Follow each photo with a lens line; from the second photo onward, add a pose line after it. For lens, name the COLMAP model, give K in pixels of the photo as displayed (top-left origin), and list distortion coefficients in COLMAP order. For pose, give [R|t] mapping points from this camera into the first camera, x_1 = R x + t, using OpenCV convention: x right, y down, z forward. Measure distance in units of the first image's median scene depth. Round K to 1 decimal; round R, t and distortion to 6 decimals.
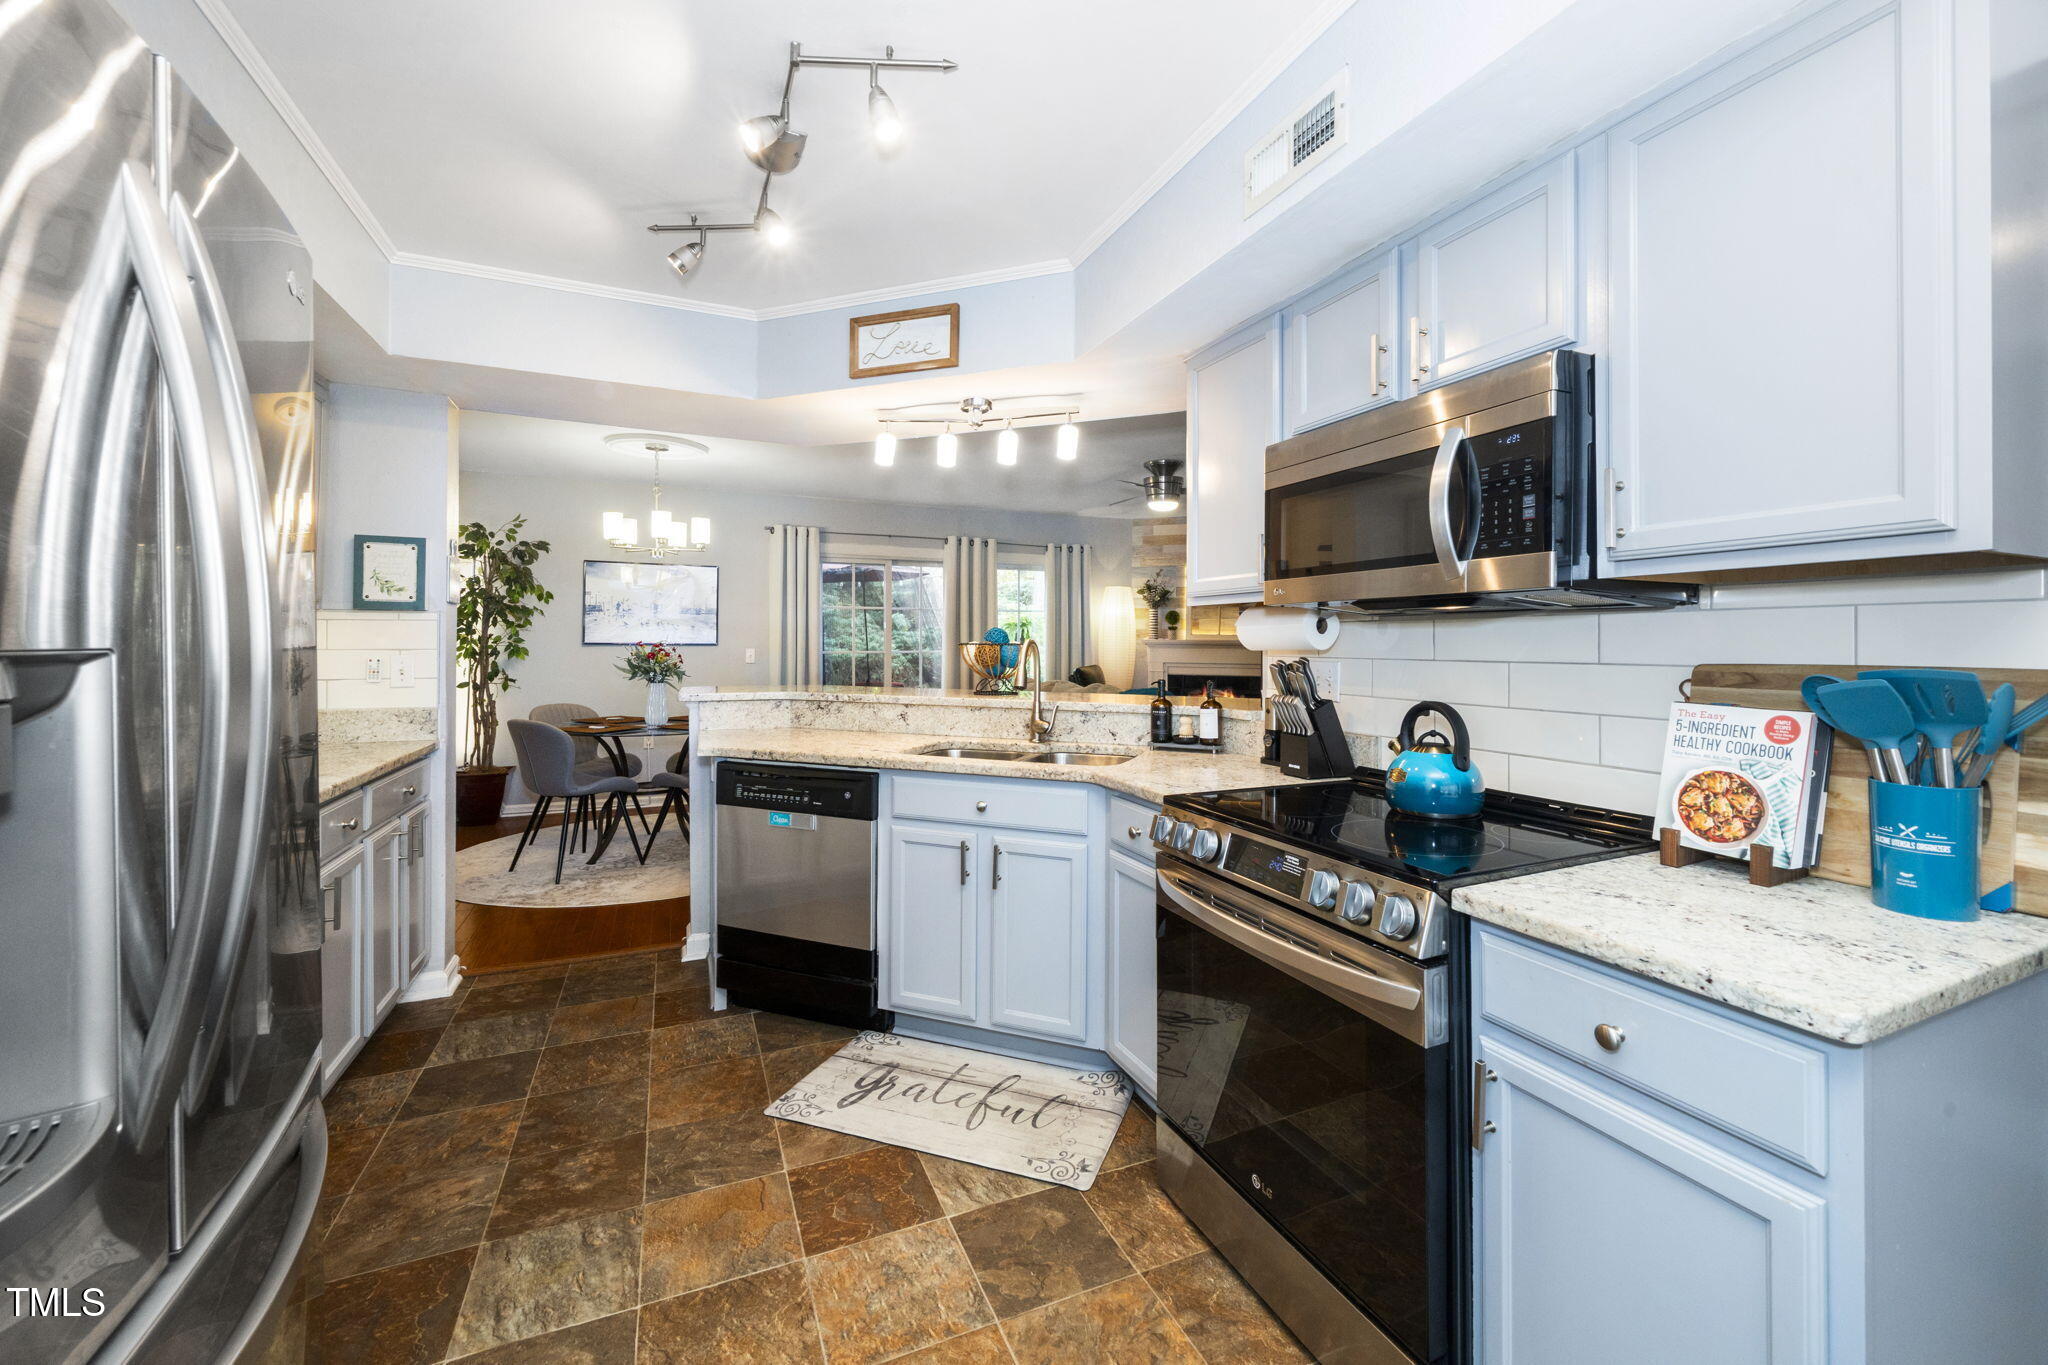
lens RADIAL K [[803.3, 0, 1055.0], [0, 803.3, 637.0], [0, 0, 1]] dist [-0.001317, -0.000447]
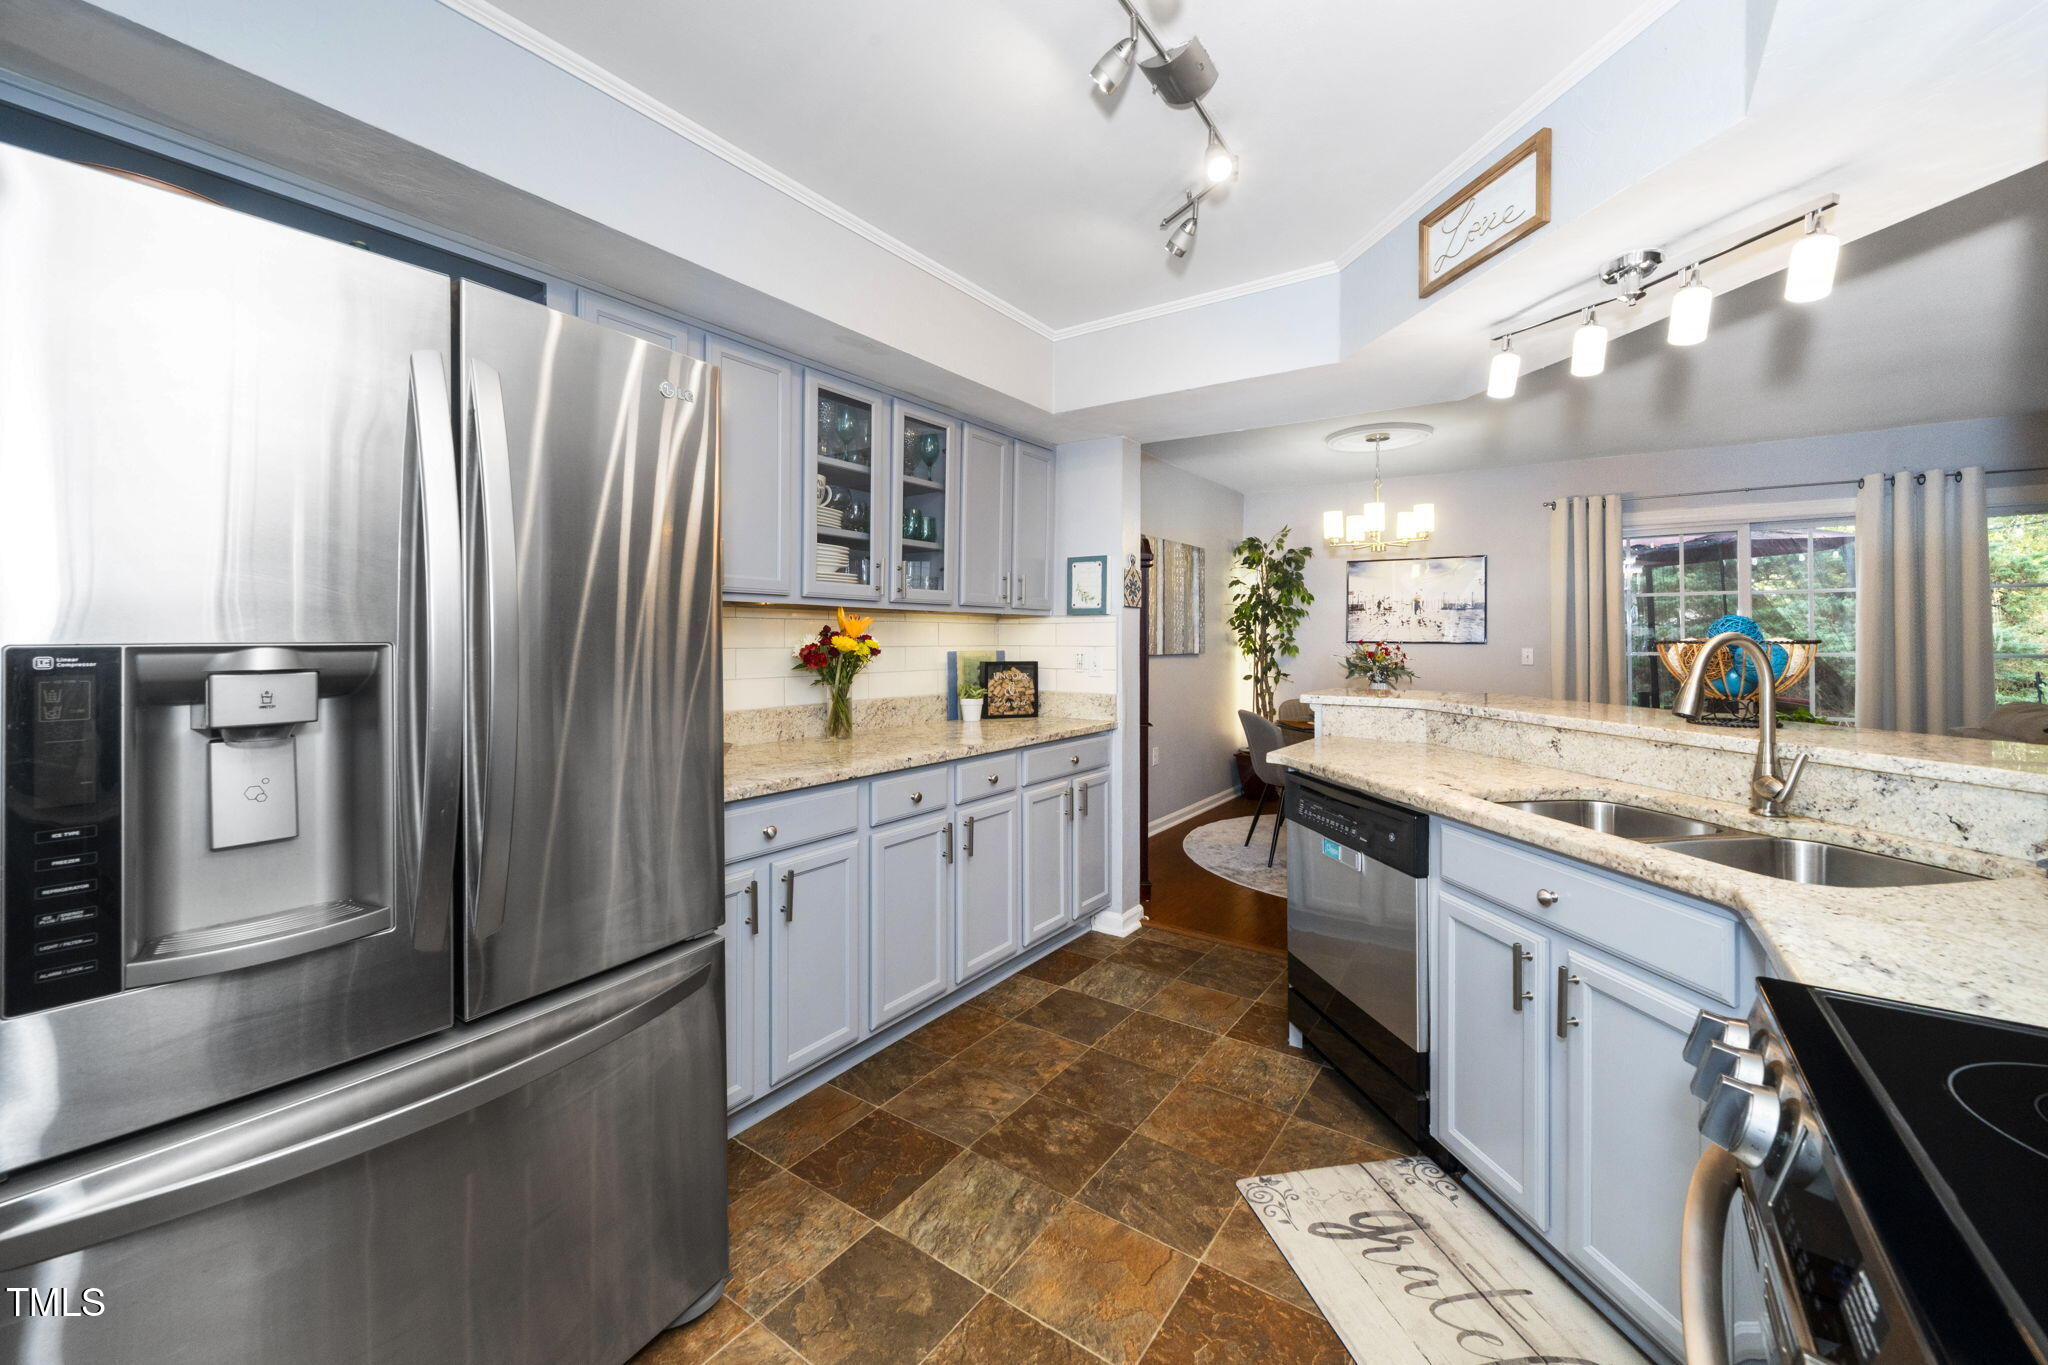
lens RADIAL K [[803.3, 0, 1040.9], [0, 803.3, 630.9], [0, 0, 1]] dist [-0.001317, -0.000447]
pose [[0.514421, -0.011015, -0.857467, 0.233634], [0.005746, 0.999939, -0.009398, 0.003334], [0.857519, -0.000092, 0.514453, 0.311252]]
